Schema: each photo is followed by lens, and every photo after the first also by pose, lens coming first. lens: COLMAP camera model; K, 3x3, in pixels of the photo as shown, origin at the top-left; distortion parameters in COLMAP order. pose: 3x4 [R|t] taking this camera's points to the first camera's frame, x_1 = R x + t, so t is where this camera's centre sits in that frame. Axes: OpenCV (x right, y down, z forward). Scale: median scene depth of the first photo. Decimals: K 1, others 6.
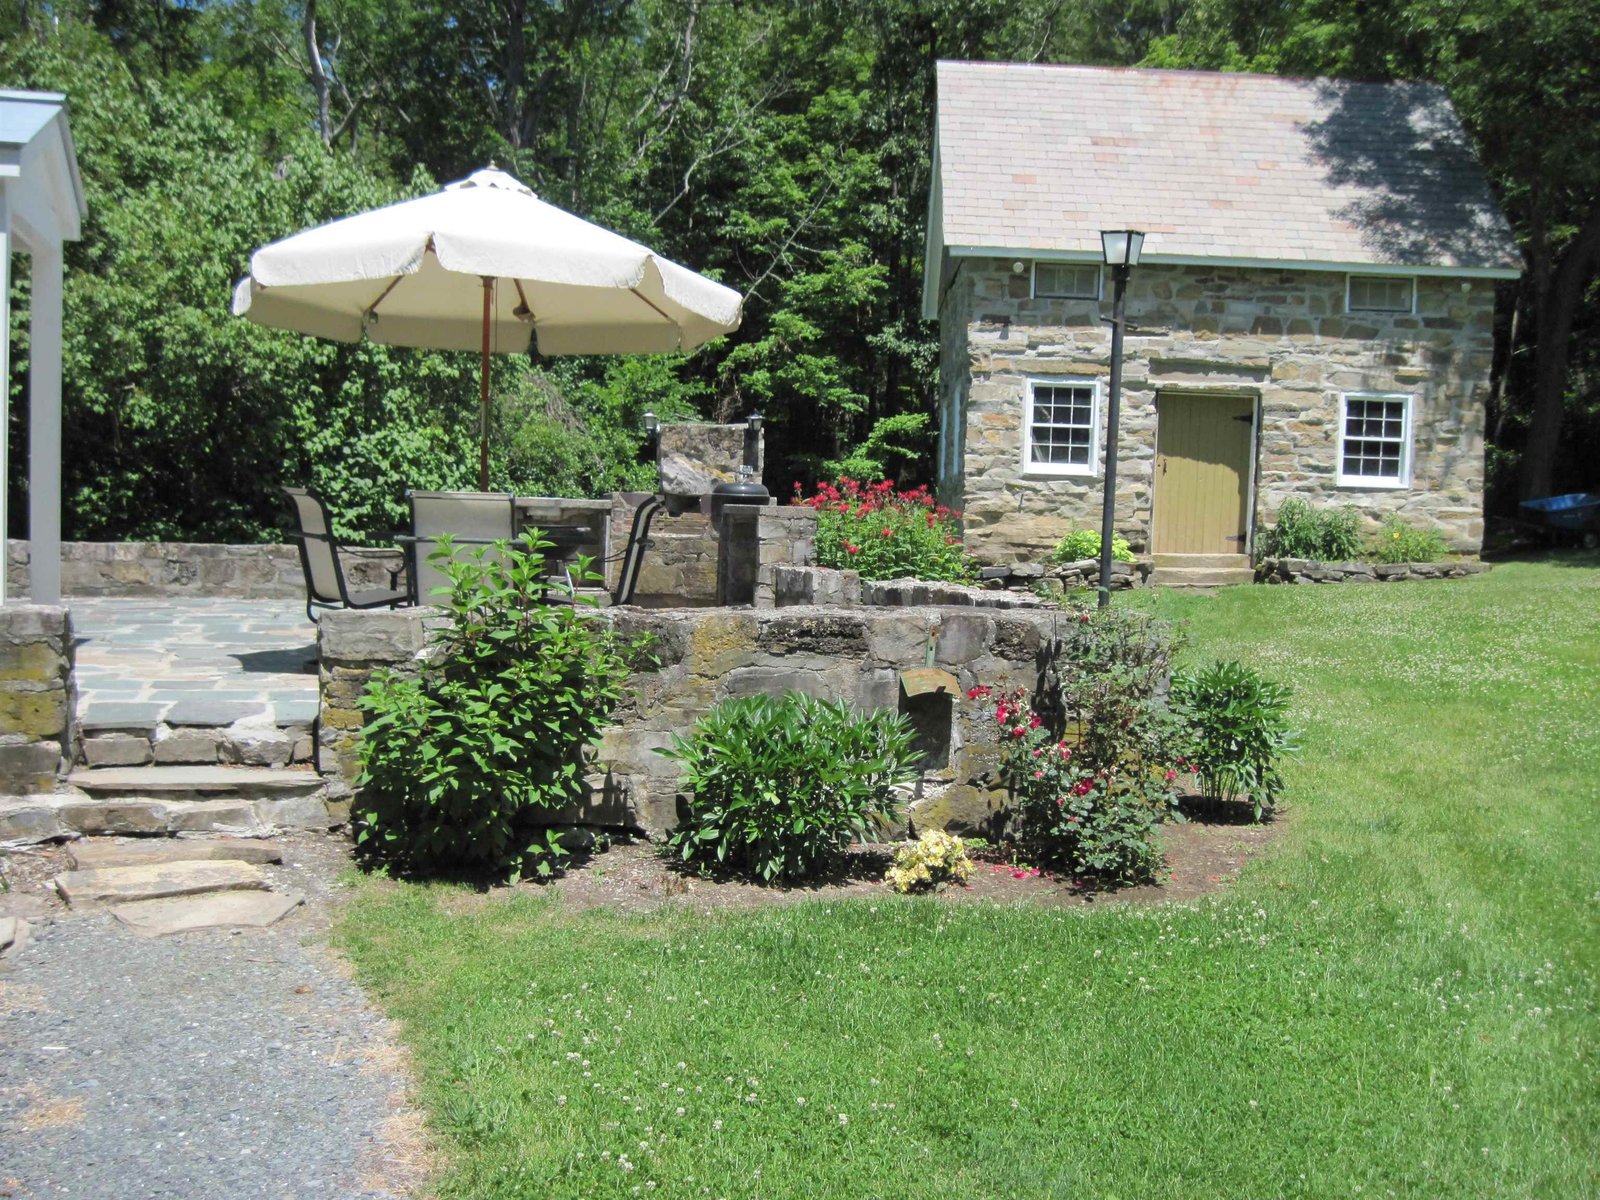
lens RADIAL K [[1682.4, 0, 799.4], [0, 1682.4, 669.6], [0, 0, 1]] dist [-0.147246, 0.156899]
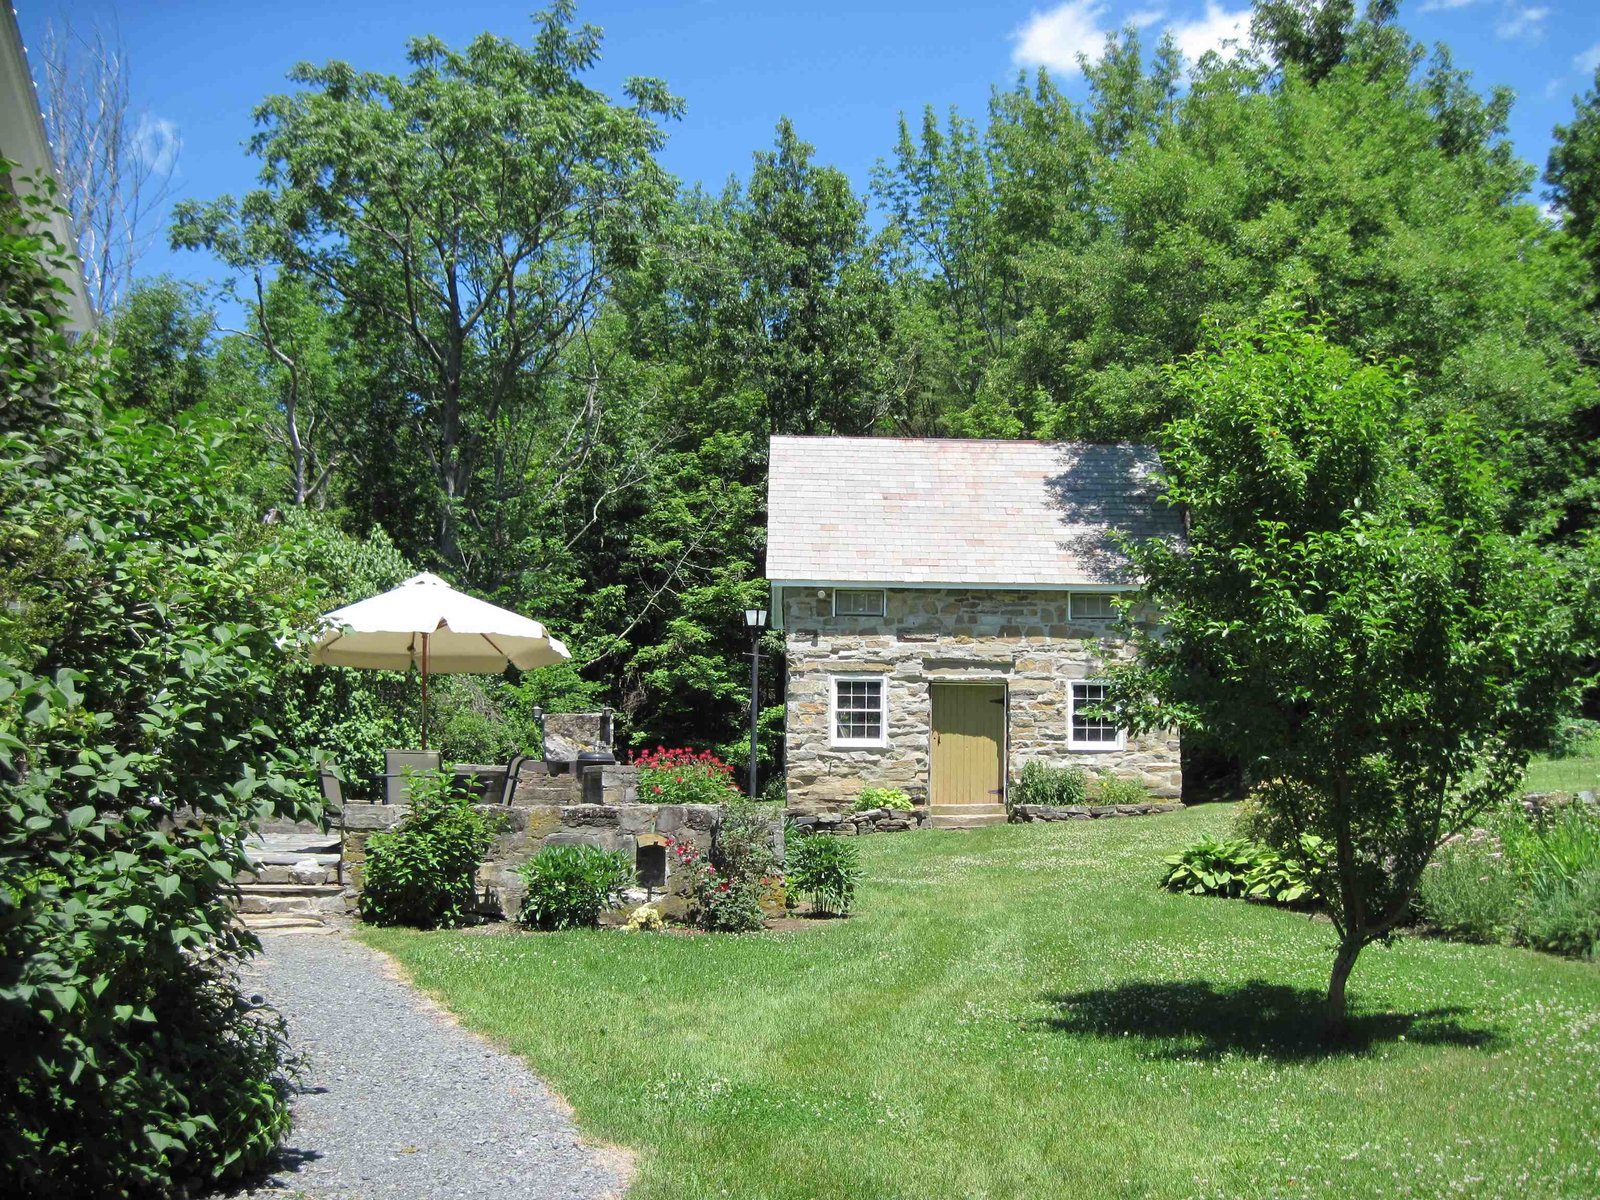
lens RADIAL K [[1682.4, 0, 799.4], [0, 1682.4, 669.6], [0, 0, 1]] dist [-0.147246, 0.156899]
pose [[0.999148, -0.017075, 0.037564, 0.060374], [0.023256, 0.985031, -0.170803, 0.050190], [-0.034086, 0.171532, 0.984589, -0.324864]]
